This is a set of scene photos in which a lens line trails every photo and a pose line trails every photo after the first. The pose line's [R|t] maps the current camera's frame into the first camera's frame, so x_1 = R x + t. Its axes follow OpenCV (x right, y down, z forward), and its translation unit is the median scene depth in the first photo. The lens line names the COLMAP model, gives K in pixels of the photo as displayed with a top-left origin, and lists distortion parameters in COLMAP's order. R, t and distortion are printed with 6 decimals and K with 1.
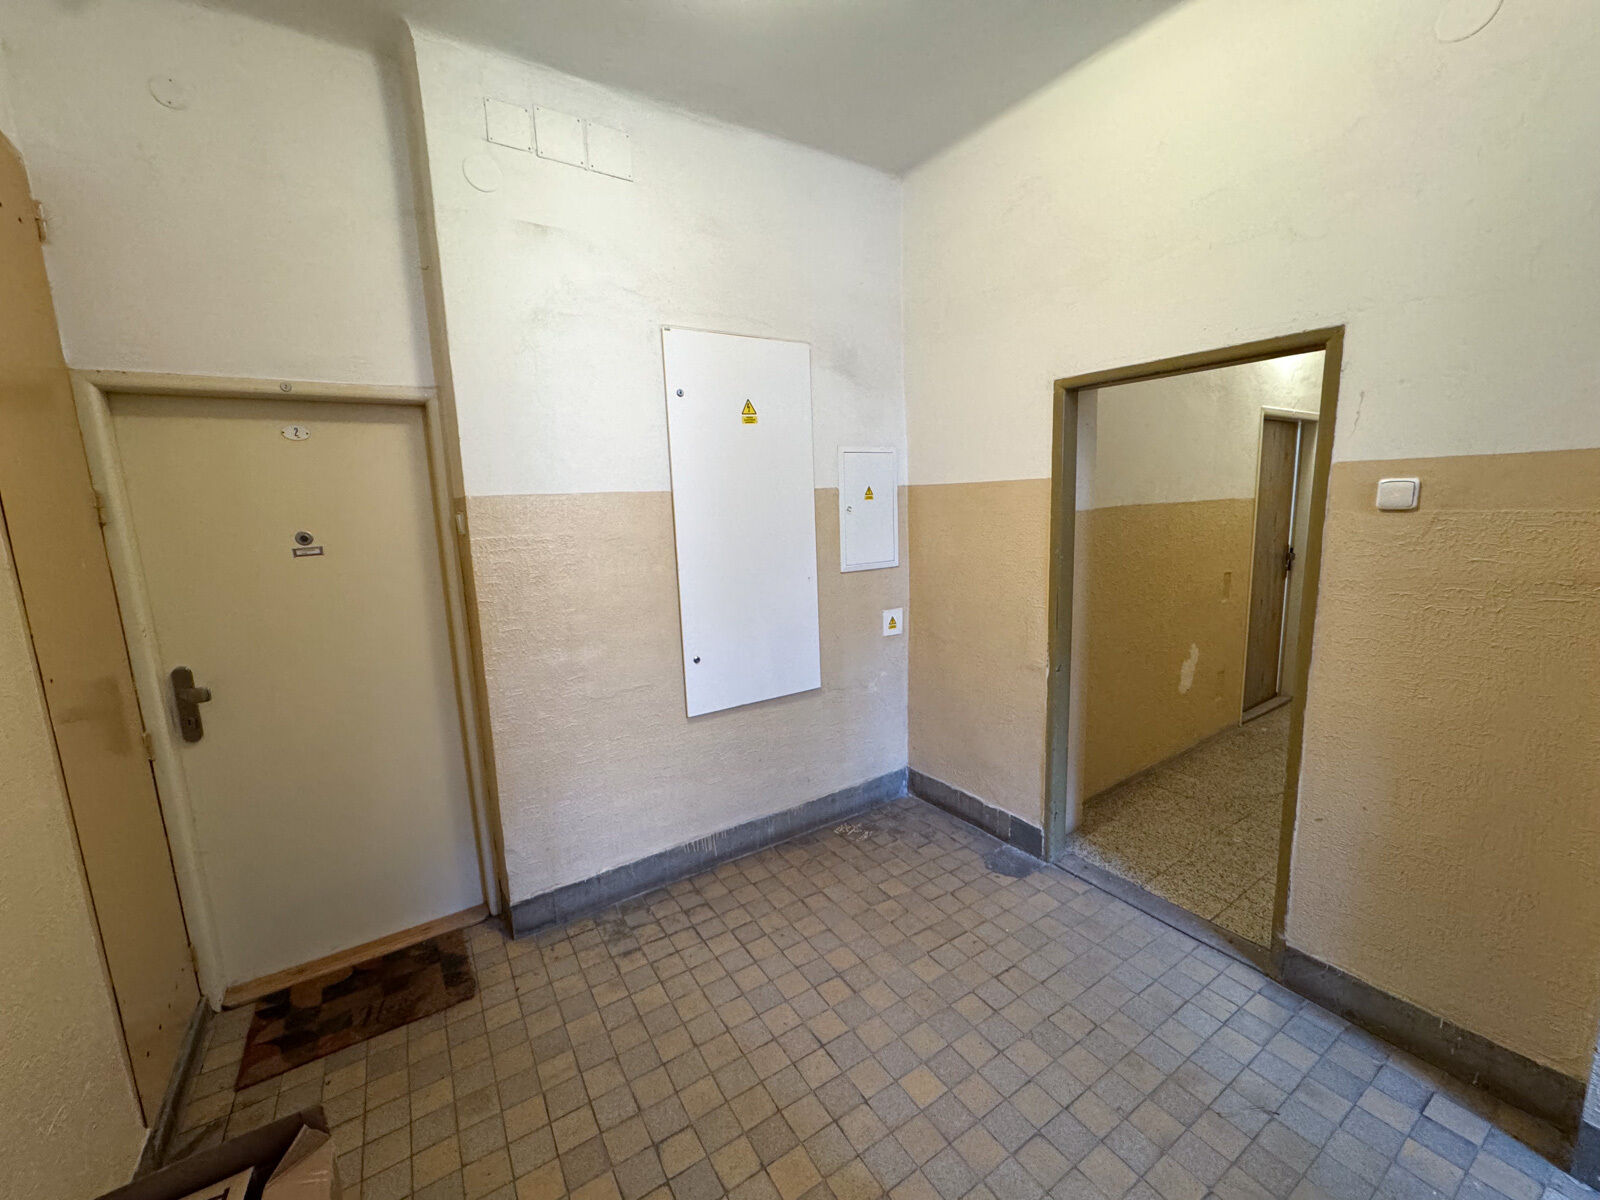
lens RADIAL K [[636.6, 0, 800.0], [0, 636.6, 600.0], [0, 0, 1]] dist [-0.002633, 0.000466]
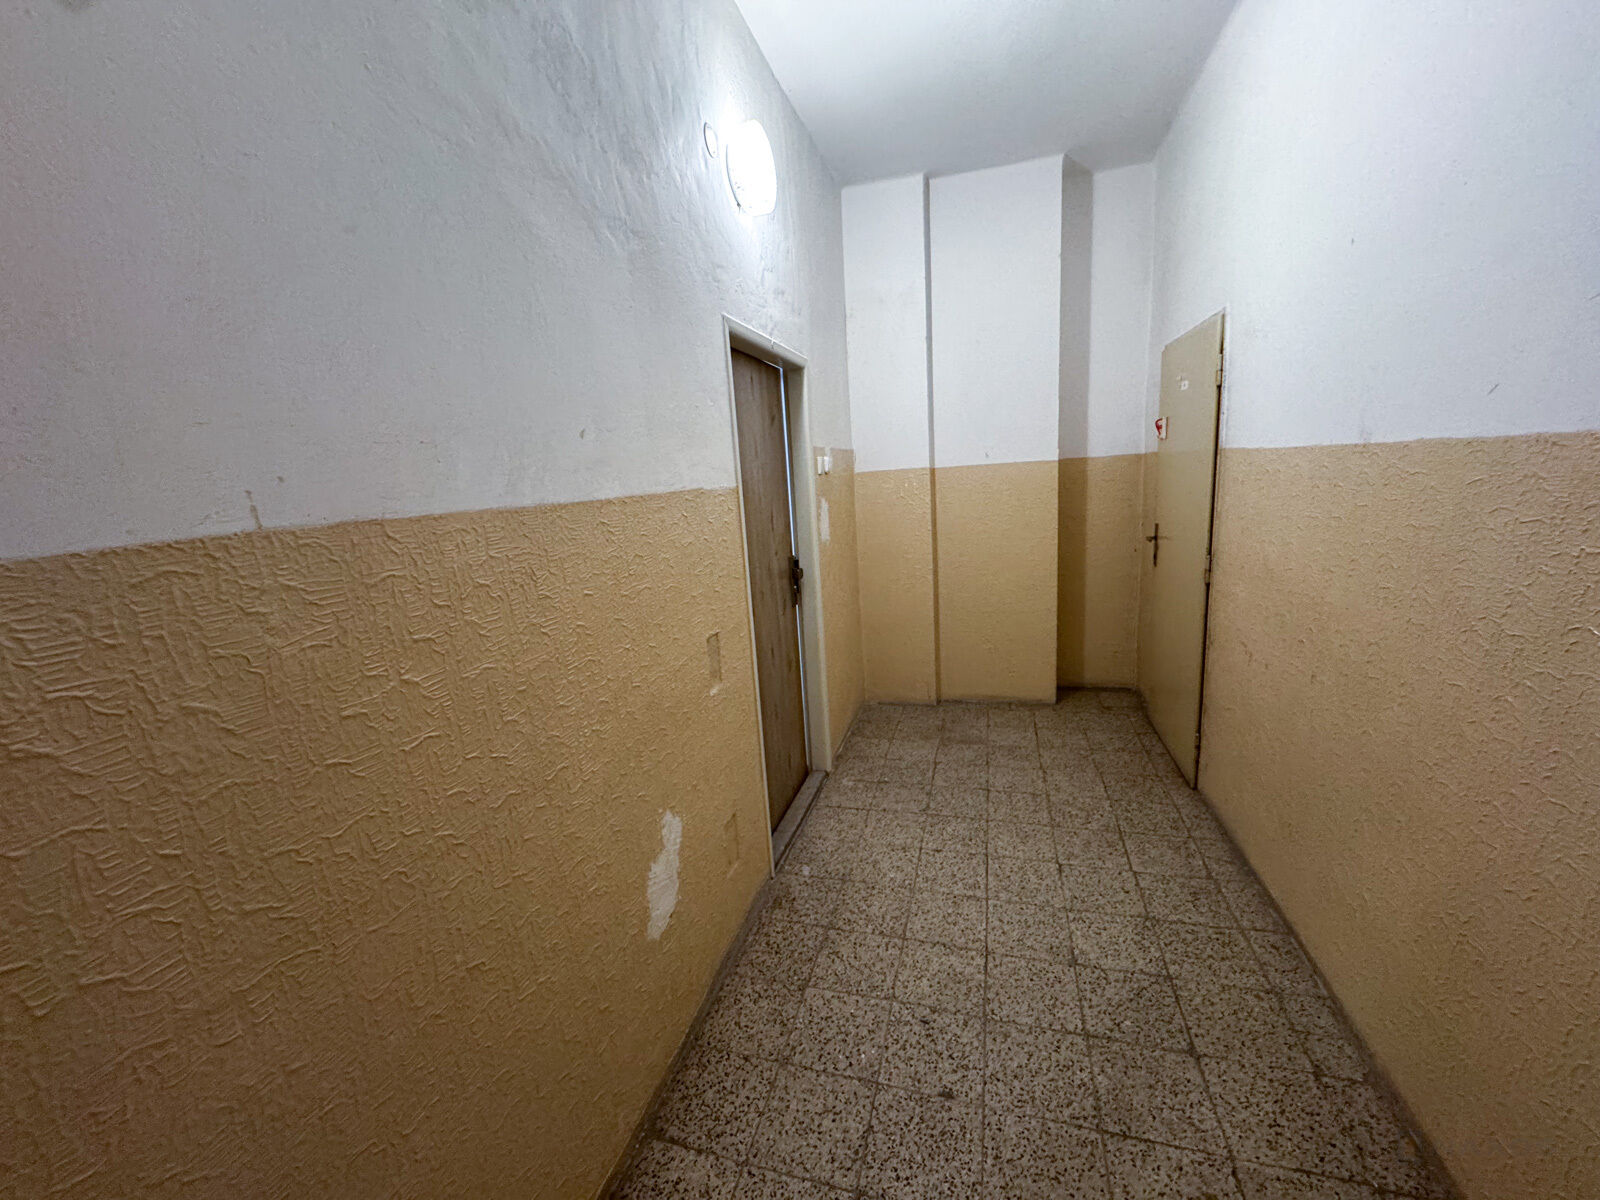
lens RADIAL K [[636.6, 0, 800.0], [0, 636.6, 600.0], [0, 0, 1]] dist [-0.002633, 0.000466]
pose [[0.771887, -0.138476, 0.620496, 0.434798], [0.137111, 0.989282, 0.050214, -0.090443], [-0.620799, 0.046318, 0.782600, 0.584226]]
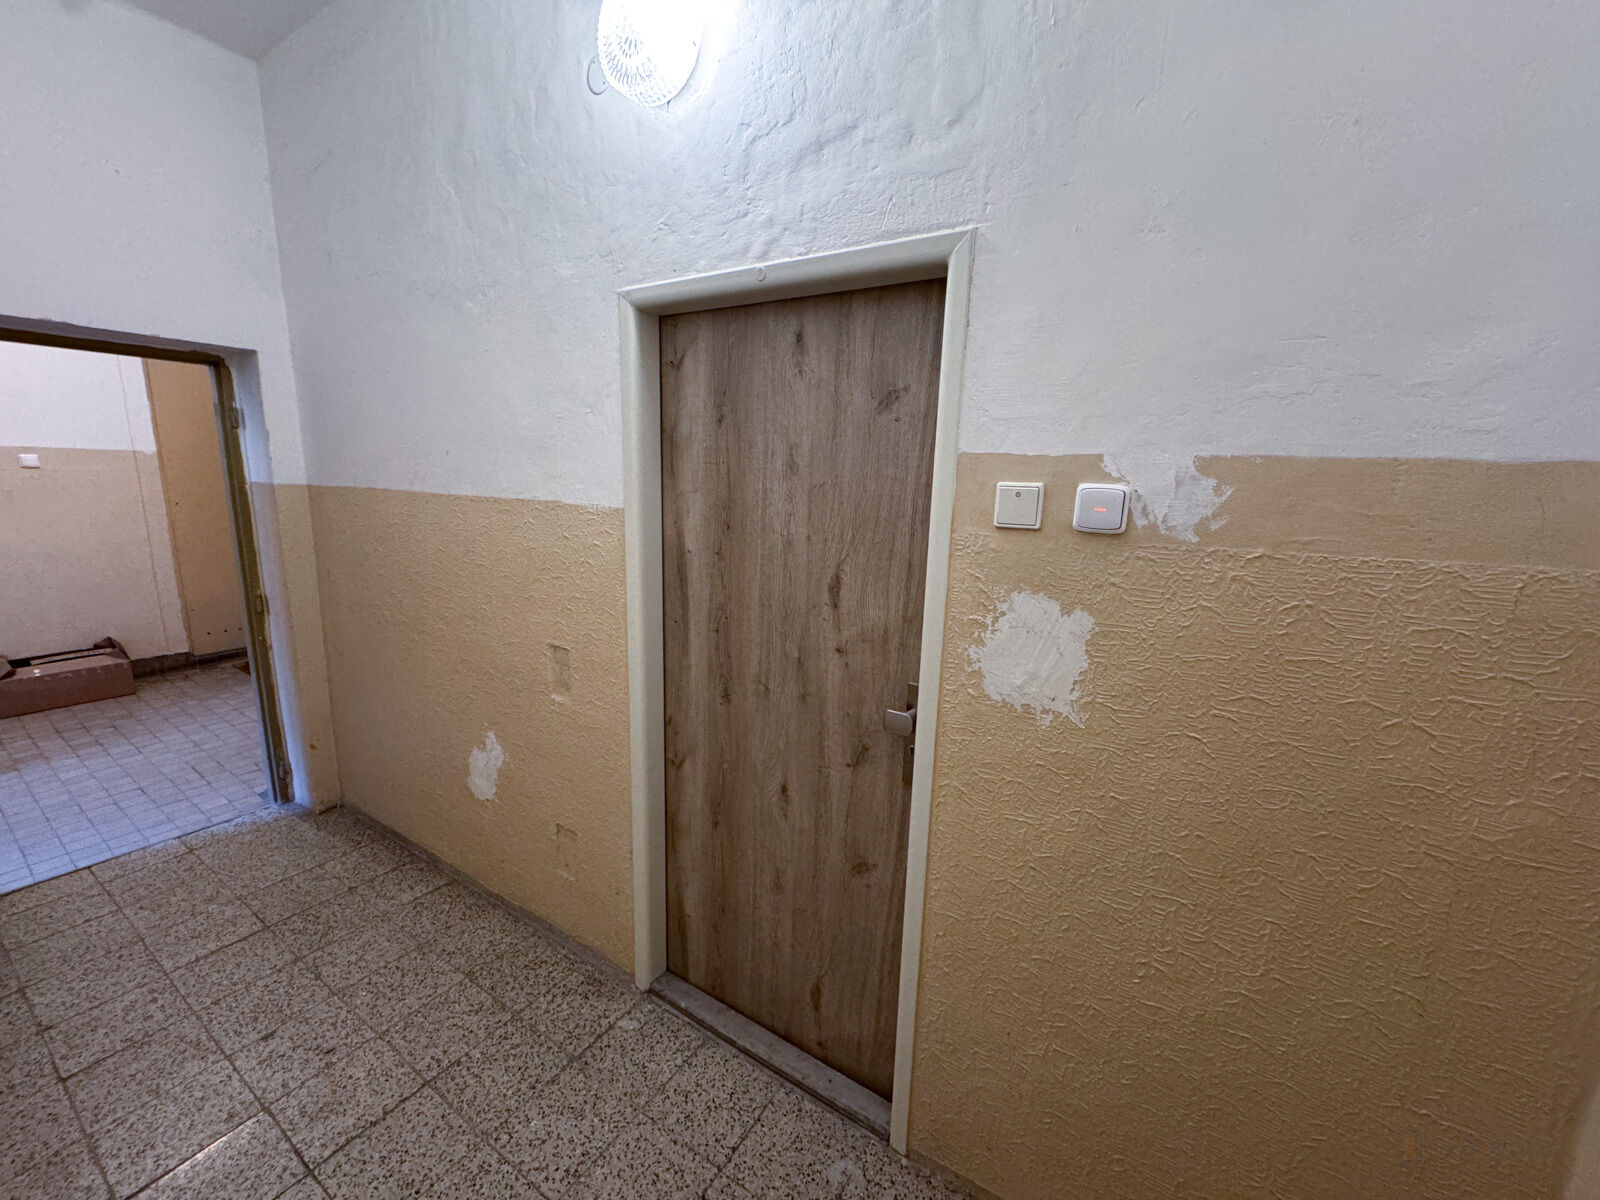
lens RADIAL K [[636.6, 0, 800.0], [0, 636.6, 600.0], [0, 0, 1]] dist [-0.002633, 0.000466]
pose [[0.400741, 0.225989, -0.887883, 1.247859], [-0.186424, 0.968941, 0.162479, -0.206854], [0.897025, 0.100410, 0.430424, 0.993816]]
